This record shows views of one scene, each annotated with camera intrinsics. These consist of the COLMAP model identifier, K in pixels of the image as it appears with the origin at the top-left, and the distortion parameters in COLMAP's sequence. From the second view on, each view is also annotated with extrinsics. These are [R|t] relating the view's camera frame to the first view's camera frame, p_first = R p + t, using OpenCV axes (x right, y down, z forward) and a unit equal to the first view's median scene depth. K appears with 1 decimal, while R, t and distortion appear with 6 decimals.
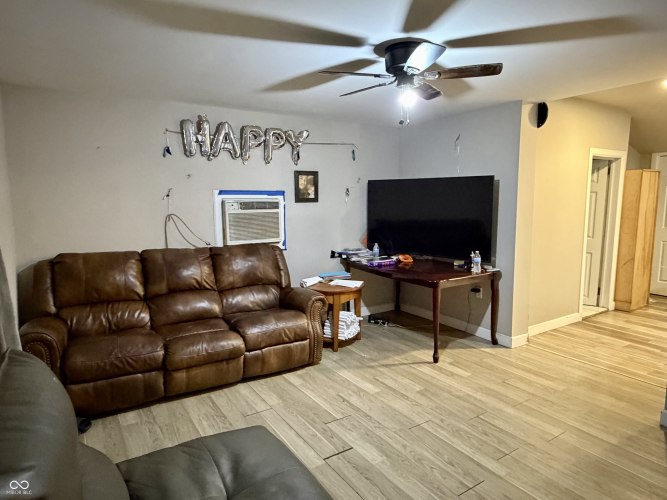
lens RADIAL K [[405.6, 0, 329.7], [0, 405.6, 251.7], [0, 0, 1]] dist [0.000131, -0.002258]
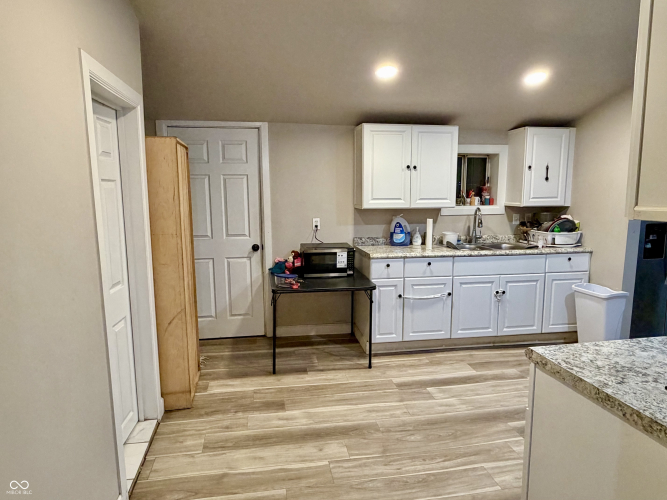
lens RADIAL K [[418.8, 0, 333.5], [0, 418.8, 250.0], [0, 0, 1]] dist [0.002510, 0.000133]
pose [[0.372946, -0.128794, 0.918871, 0.471119], [0.119165, 0.988766, 0.090226, -0.119220], [-0.920169, 0.075847, 0.384105, 0.858065]]
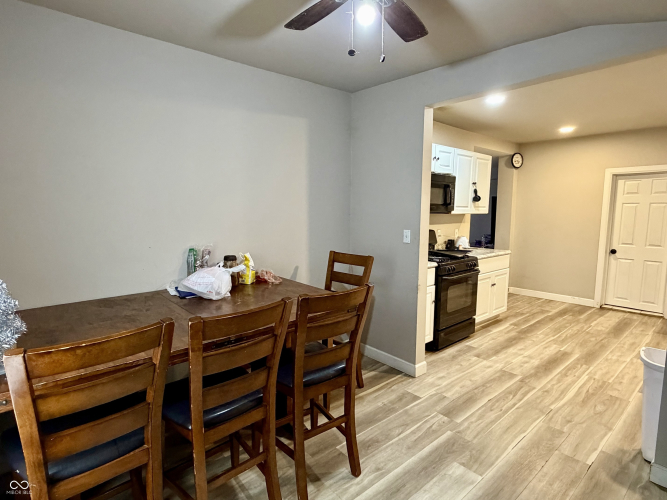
lens RADIAL K [[367.3, 0, 331.9], [0, 367.3, 252.1], [0, 0, 1]] dist [0.003843, 0.000328]
pose [[0.160368, 0.123387, -0.979315, 2.095546], [-0.122804, 0.986942, 0.104238, -0.020401], [0.979388, 0.103548, 0.173426, -0.007747]]
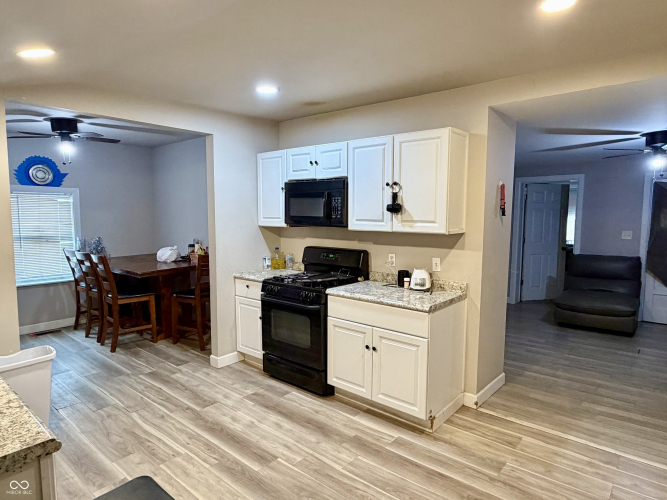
lens RADIAL K [[405.6, 0, 329.7], [0, 405.6, 251.7], [0, 0, 1]] dist [0.000131, -0.002258]
pose [[-0.955466, 0.029287, -0.293645, 1.301165], [-0.034671, 0.977031, 0.210257, -0.218119], [0.293059, 0.211074, -0.932504, 1.474669]]
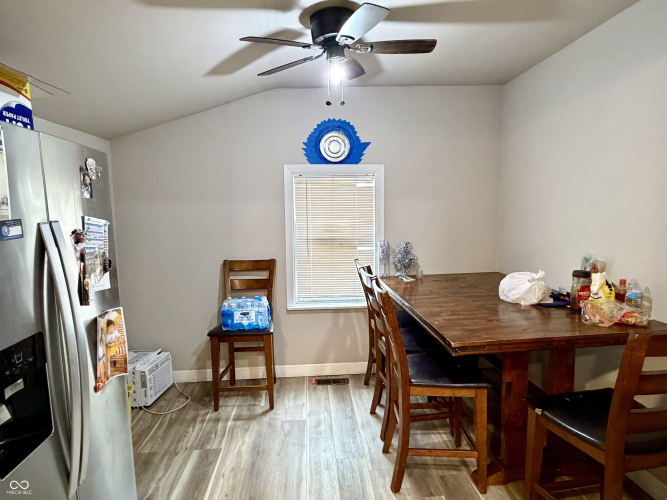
lens RADIAL K [[405.6, 0, 329.7], [0, 405.6, 251.7], [0, 0, 1]] dist [0.000131, -0.002258]
pose [[-0.876748, -0.032867, 0.479825, 1.390417], [0.077642, 0.974904, 0.208650, -0.106009], [-0.474641, 0.220188, -0.852193, 0.650330]]
